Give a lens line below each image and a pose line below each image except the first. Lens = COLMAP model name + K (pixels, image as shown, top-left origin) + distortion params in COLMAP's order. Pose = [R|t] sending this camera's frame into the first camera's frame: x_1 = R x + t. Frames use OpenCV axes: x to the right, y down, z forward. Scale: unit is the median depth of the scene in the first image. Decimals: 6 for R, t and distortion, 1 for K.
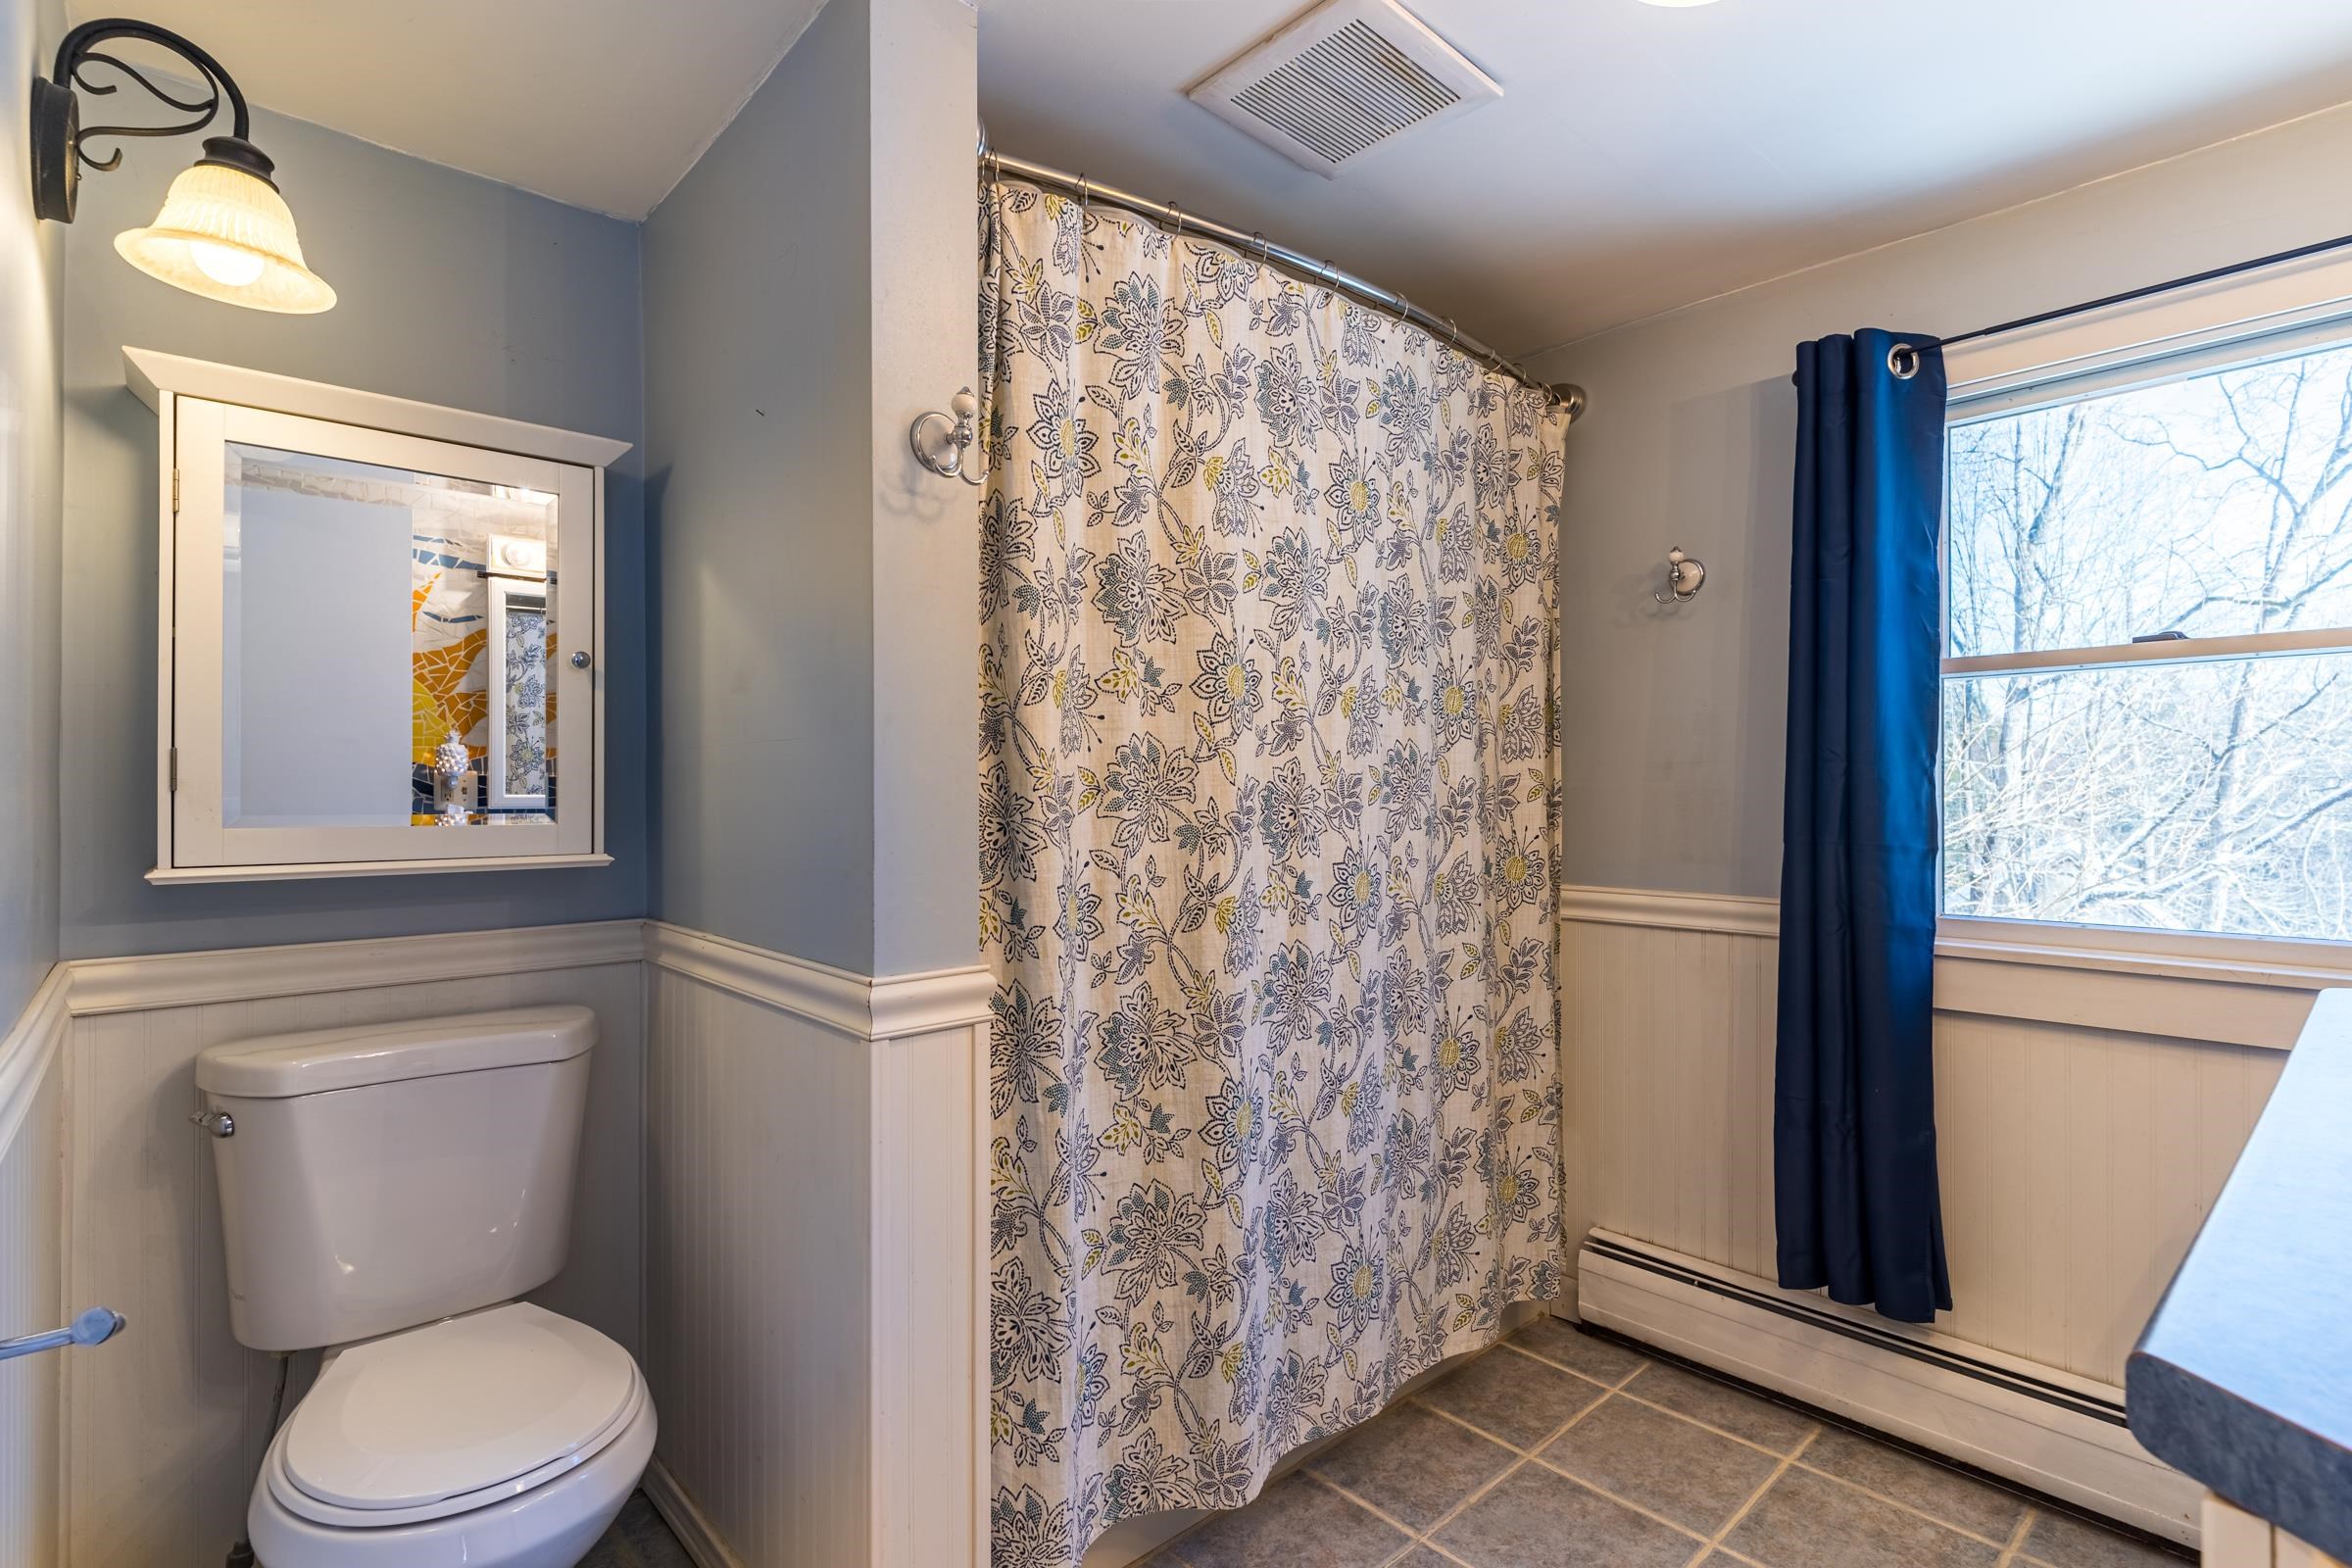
lens RADIAL K [[1127.3, 0, 1185.0], [0, 1127.3, 787.6], [0, 0, 1]] dist [-0.002536, 0.000523]
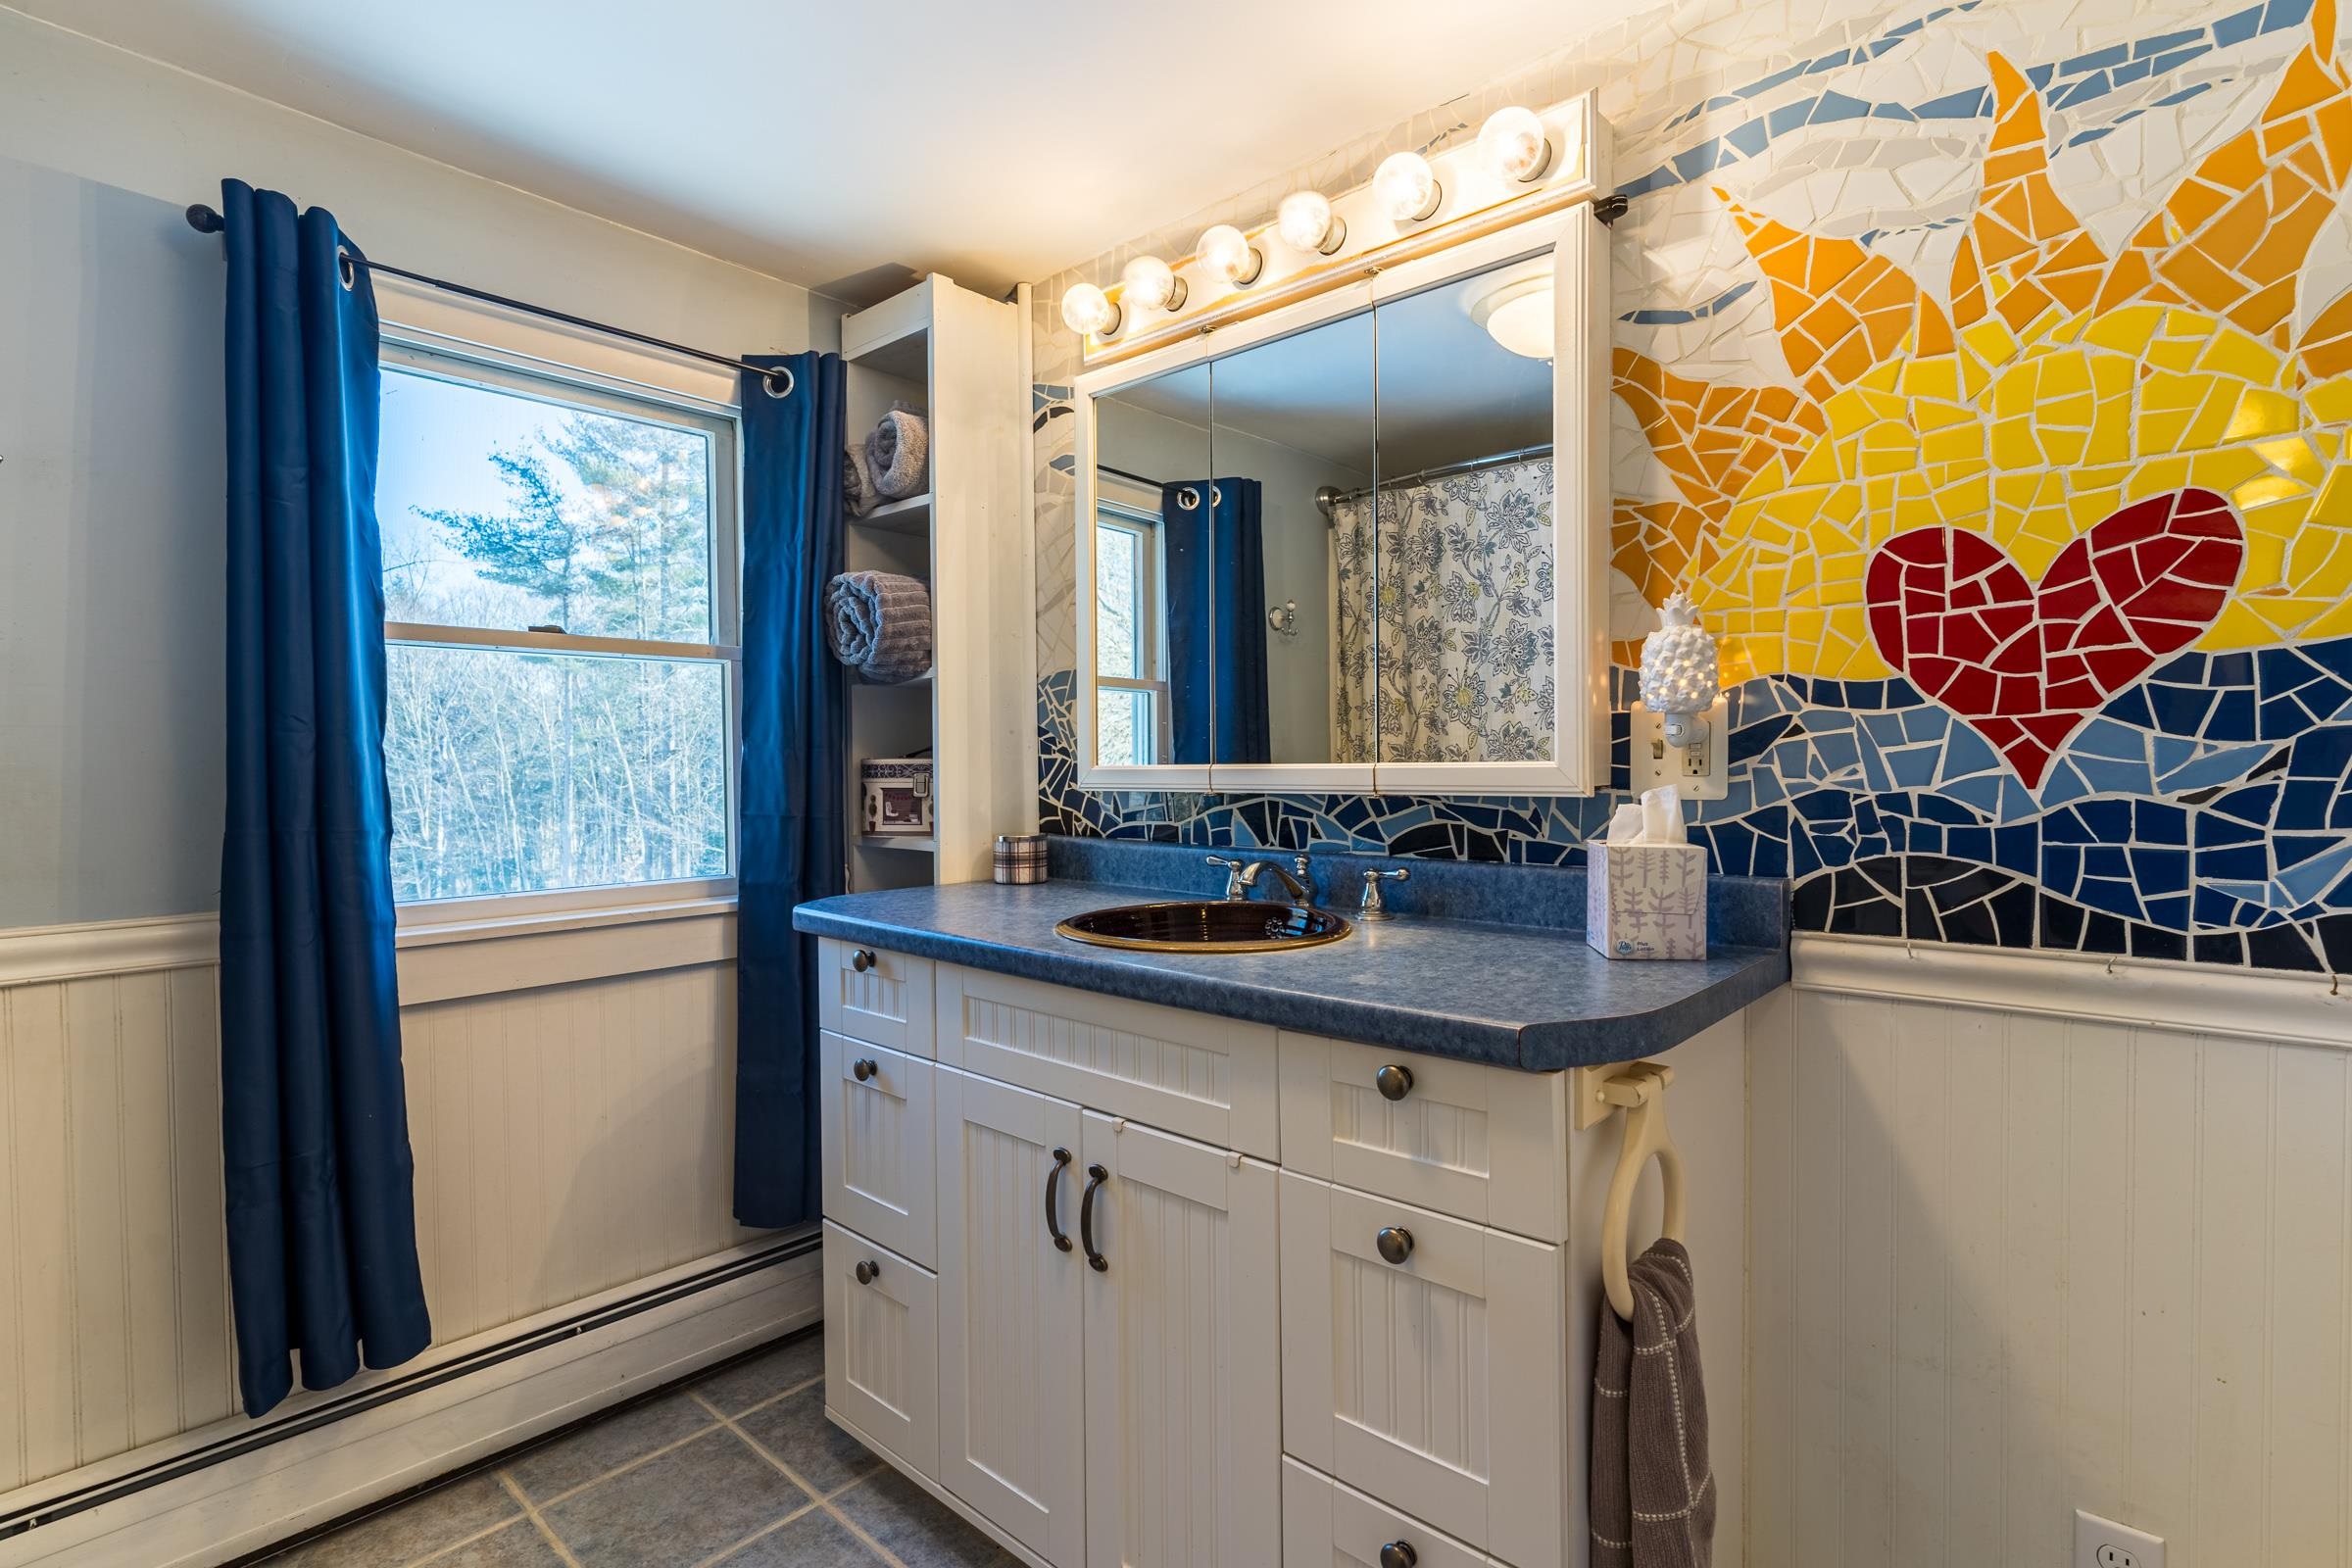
lens RADIAL K [[1127.3, 0, 1185.0], [0, 1127.3, 787.6], [0, 0, 1]] dist [-0.002536, 0.000523]
pose [[-0.105659, -0.022139, 0.994156, -0.294787], [0.007296, 0.999708, 0.023038, 0.002517], [-0.994376, 0.009688, -0.105466, 0.457109]]
